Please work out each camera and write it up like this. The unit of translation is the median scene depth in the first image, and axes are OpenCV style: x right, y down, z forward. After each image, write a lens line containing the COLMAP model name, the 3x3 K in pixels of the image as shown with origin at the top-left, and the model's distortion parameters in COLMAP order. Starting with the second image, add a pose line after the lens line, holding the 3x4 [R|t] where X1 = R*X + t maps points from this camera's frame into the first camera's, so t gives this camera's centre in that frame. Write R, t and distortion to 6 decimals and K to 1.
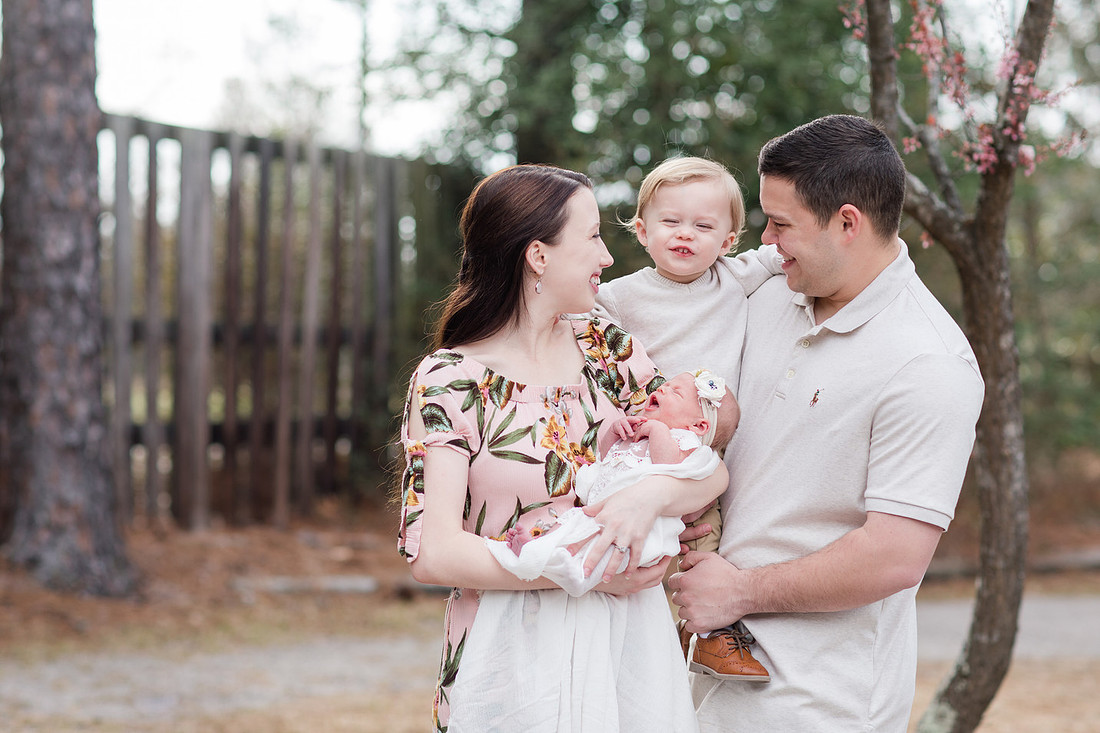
lens RADIAL K [[2931.8, 0, 483.7], [0, 2931.8, 321.5], [0, 0, 1]] dist [0.041989, -0.176265]
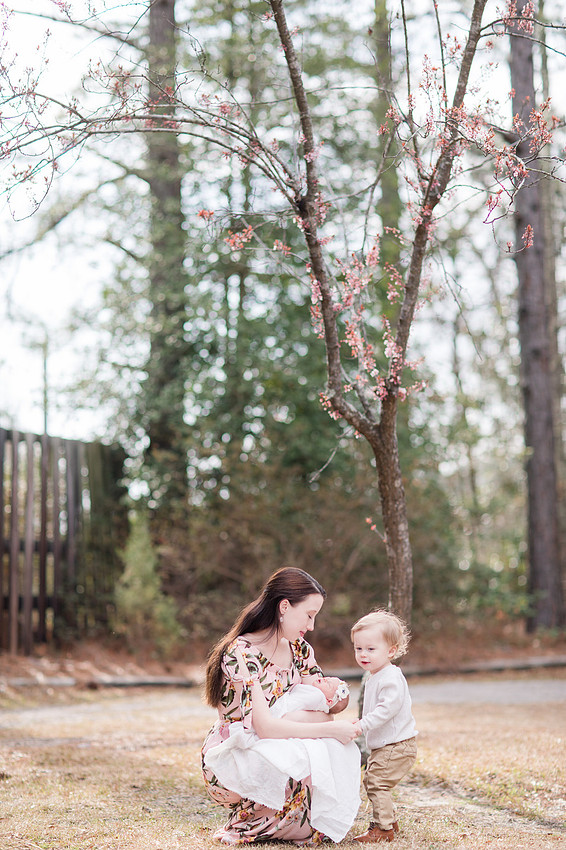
lens RADIAL K [[2014.6, 0, 283.0], [0, 2014.6, 425.0], [0, 0, 1]] dist [0.050382, -0.189661]
pose [[0.996551, -0.019848, 0.080576, -0.008266], [0.026052, 0.996715, -0.076688, 0.035827], [-0.078789, 0.078523, 0.993794, -0.203420]]
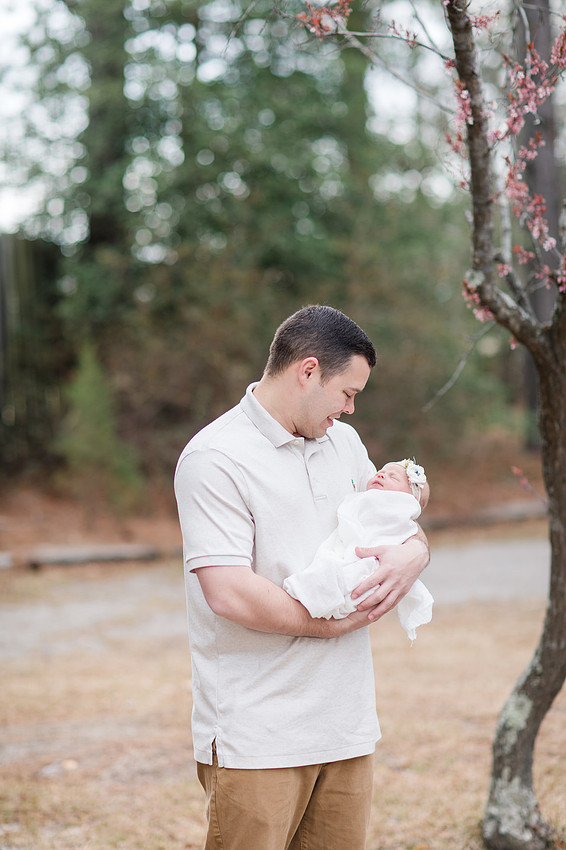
lens RADIAL K [[2014.6, 0, 283.0], [0, 2014.6, 425.0], [0, 0, 1]] dist [0.050382, -0.189661]
pose [[0.991686, -0.034200, 0.124051, -0.027825], [0.027646, 0.998149, 0.054177, -0.020584], [-0.125674, -0.050297, 0.990796, 0.071597]]
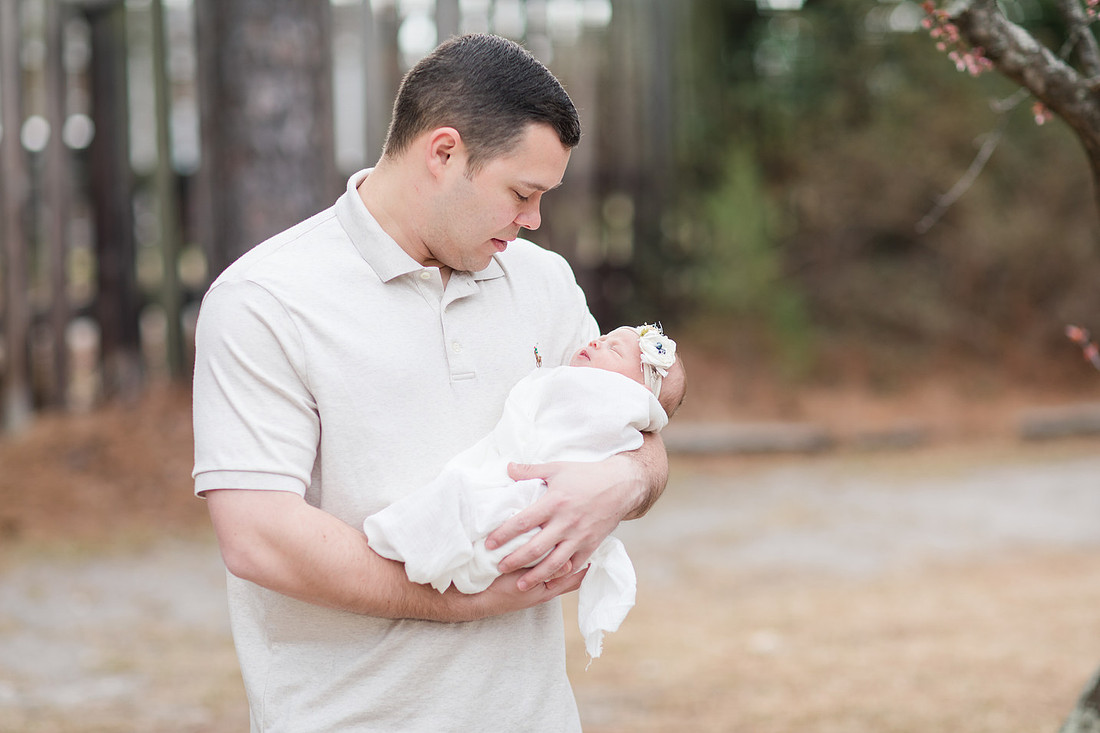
lens RADIAL K [[2498.5, 0, 550.2], [0, 2498.5, 333.1], [0, 0, 1]] dist [1.804196, -19.865219]
pose [[0.991099, -0.012766, -0.132514, 0.055539], [0.023302, 0.996660, 0.078262, -0.012910], [0.131073, -0.080653, 0.988087, 0.161750]]
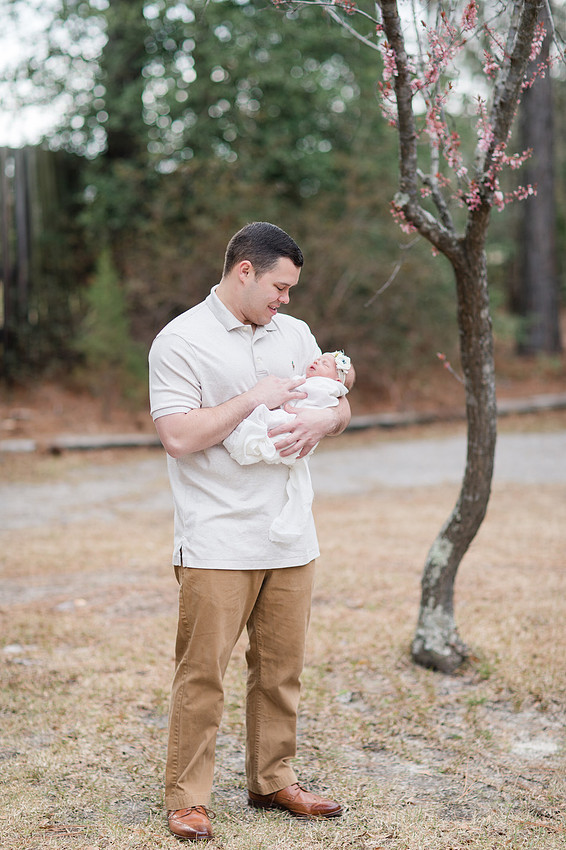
lens RADIAL K [[2014.6, 0, 283.0], [0, 2014.6, 425.0], [0, 0, 1]] dist [0.050382, -0.189661]
pose [[0.993469, -0.031460, 0.109684, -0.024994], [0.020582, 0.994881, 0.098933, -0.021295], [-0.112235, -0.096029, 0.989031, -0.033420]]
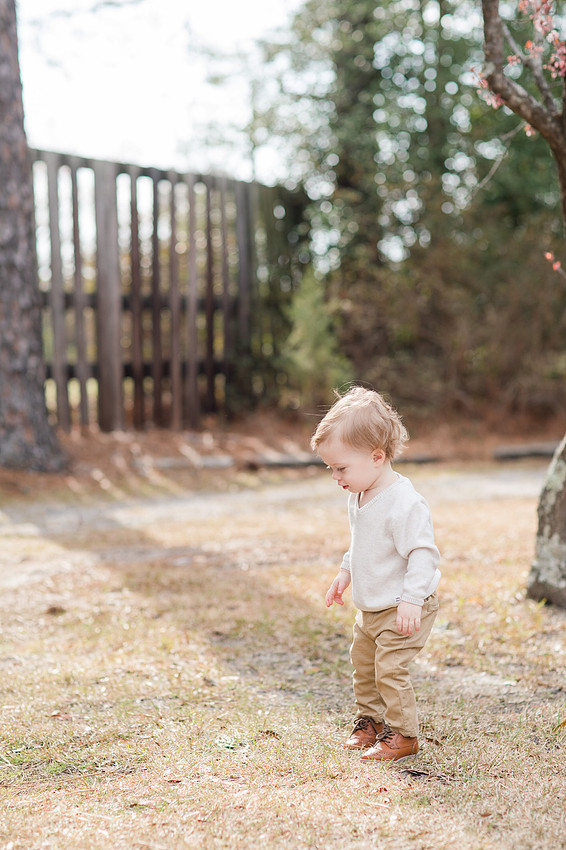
lens RADIAL K [[2014.6, 0, 283.0], [0, 2014.6, 425.0], [0, 0, 1]] dist [0.050382, -0.189661]
pose [[0.998419, -0.038016, -0.041411, 0.032115], [0.039648, 0.998440, 0.039325, 0.035165], [0.039852, -0.040904, 0.998368, 0.002718]]
